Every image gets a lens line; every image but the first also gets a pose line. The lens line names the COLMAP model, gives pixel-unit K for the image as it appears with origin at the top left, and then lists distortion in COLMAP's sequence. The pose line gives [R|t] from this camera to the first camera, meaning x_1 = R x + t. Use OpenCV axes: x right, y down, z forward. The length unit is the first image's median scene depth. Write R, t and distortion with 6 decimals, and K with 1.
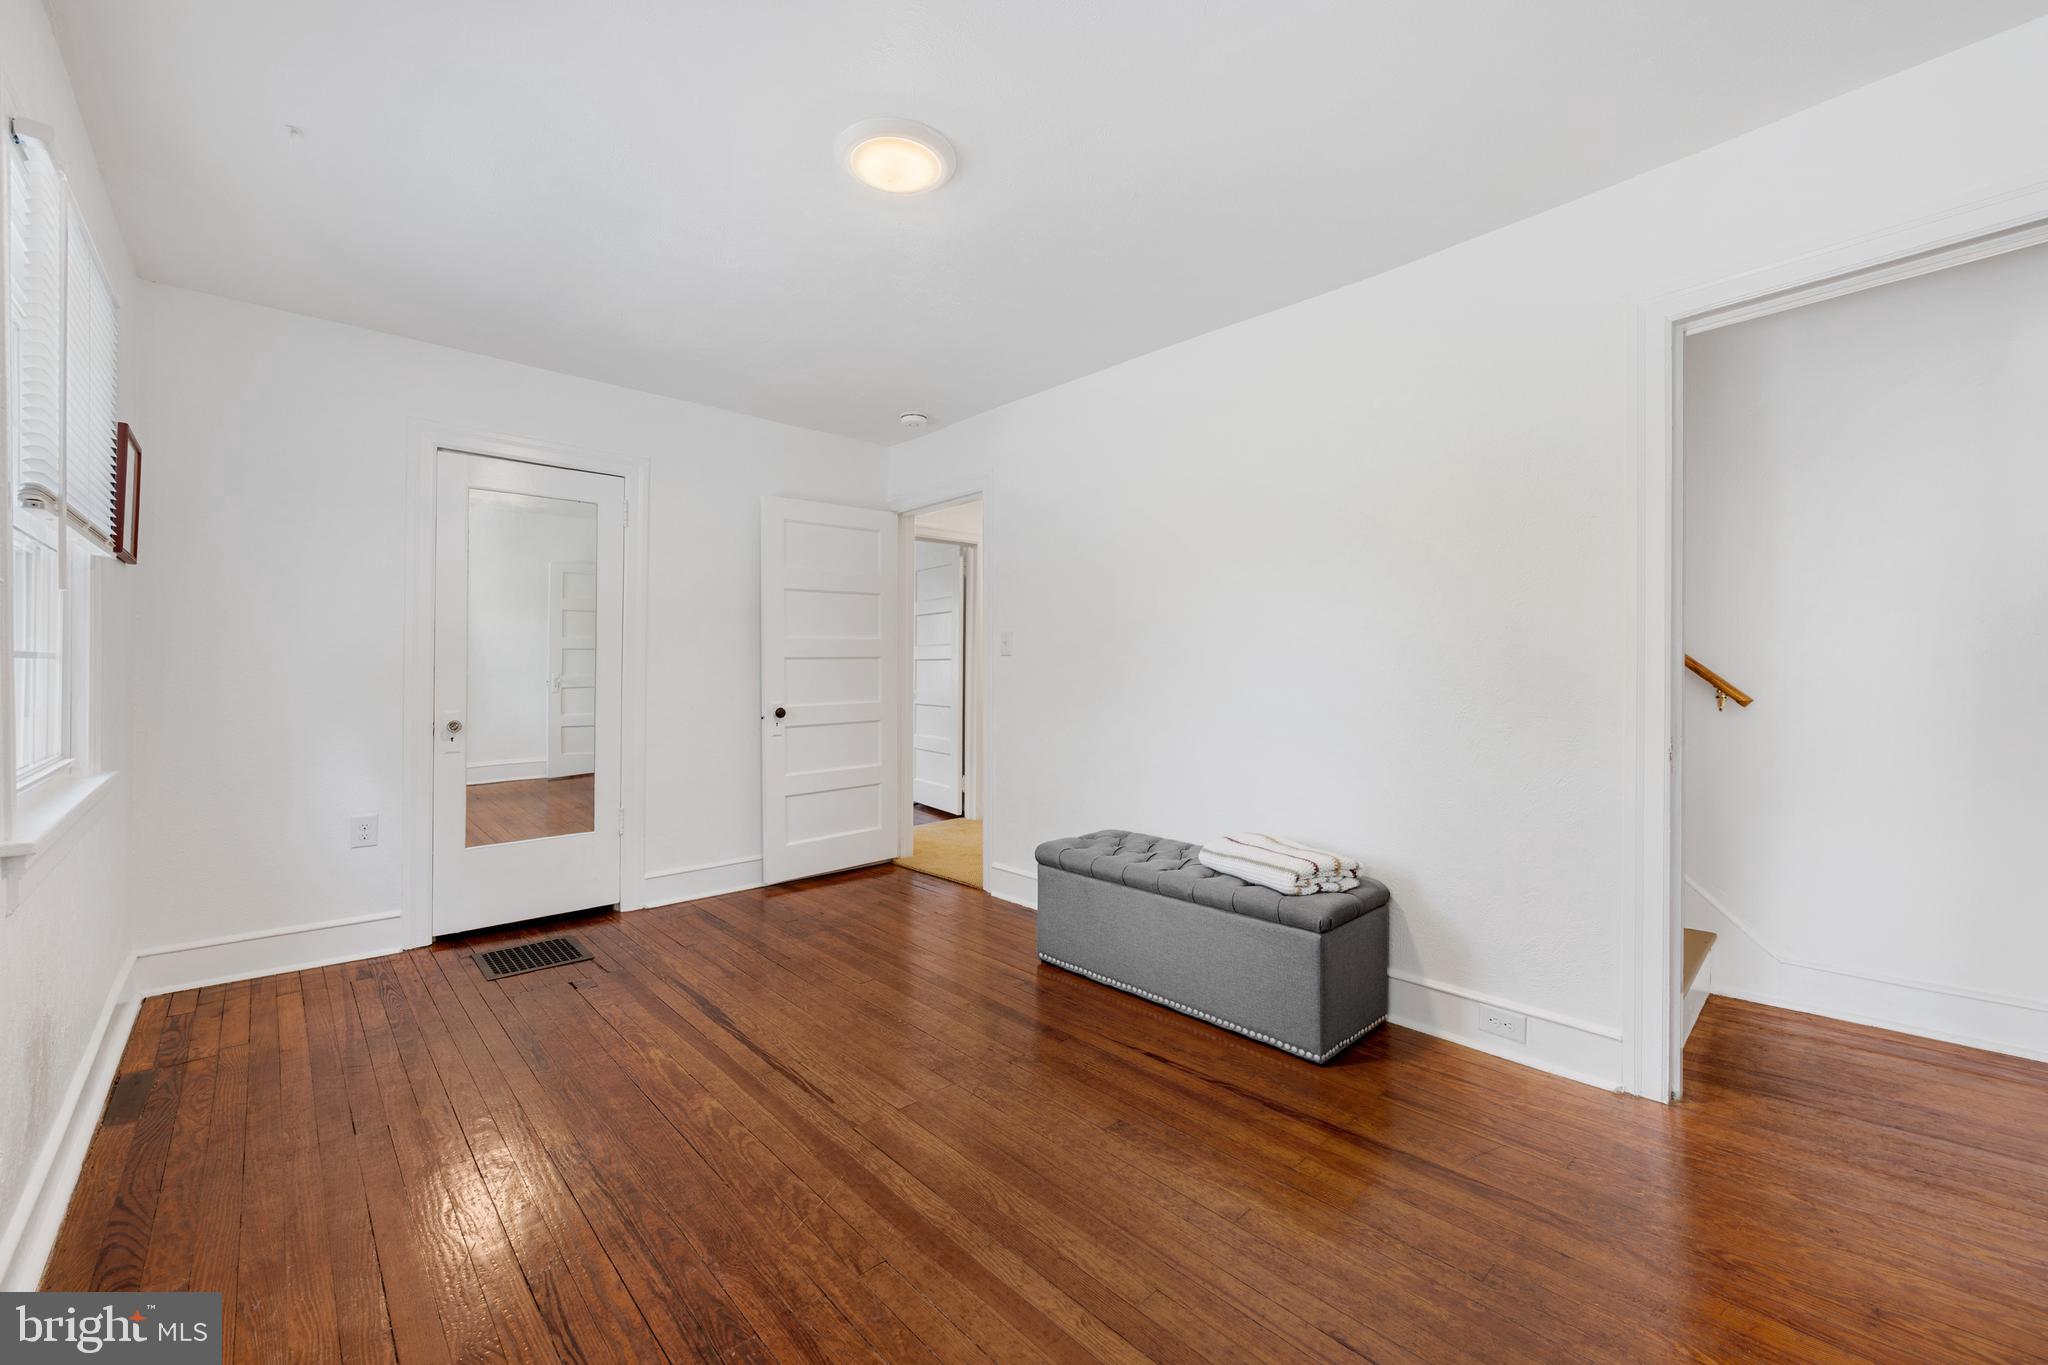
lens RADIAL K [[806.1, 0, 1022.4], [0, 806.1, 671.6], [0, 0, 1]] dist [-0.003056, 0.000662]
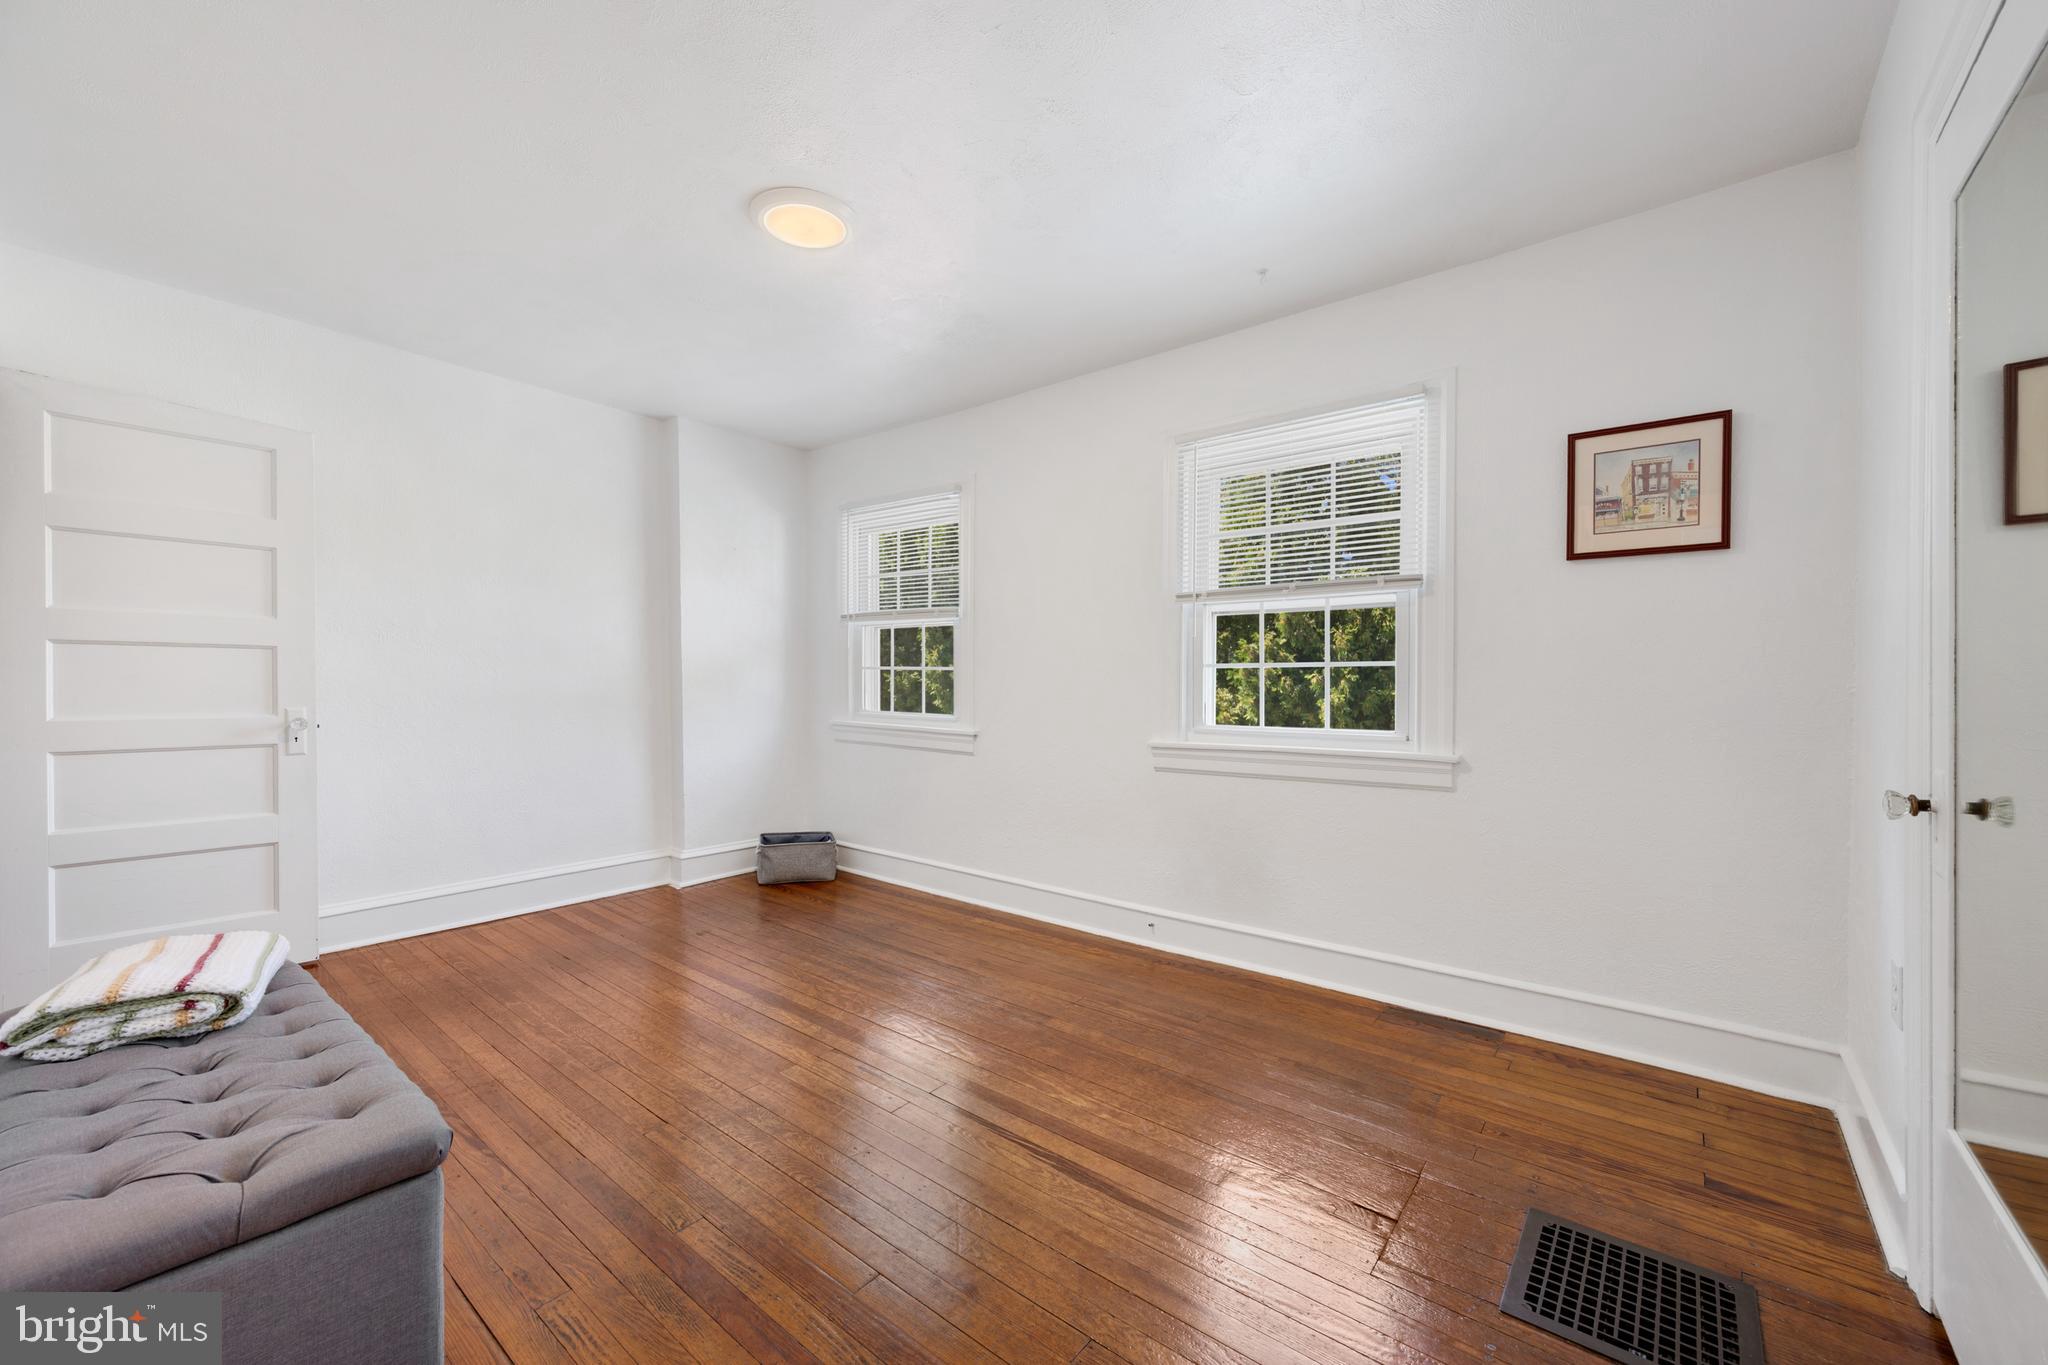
lens RADIAL K [[806.1, 0, 1020.3], [0, 806.1, 672.9], [0, 0, 1]] dist [-0.003056, 0.000662]
pose [[-0.990985, -0.000471, -0.133971, -0.294145], [0.000385, 0.999980, -0.006363, 0.002995], [0.133971, -0.006357, -0.990965, 2.036623]]
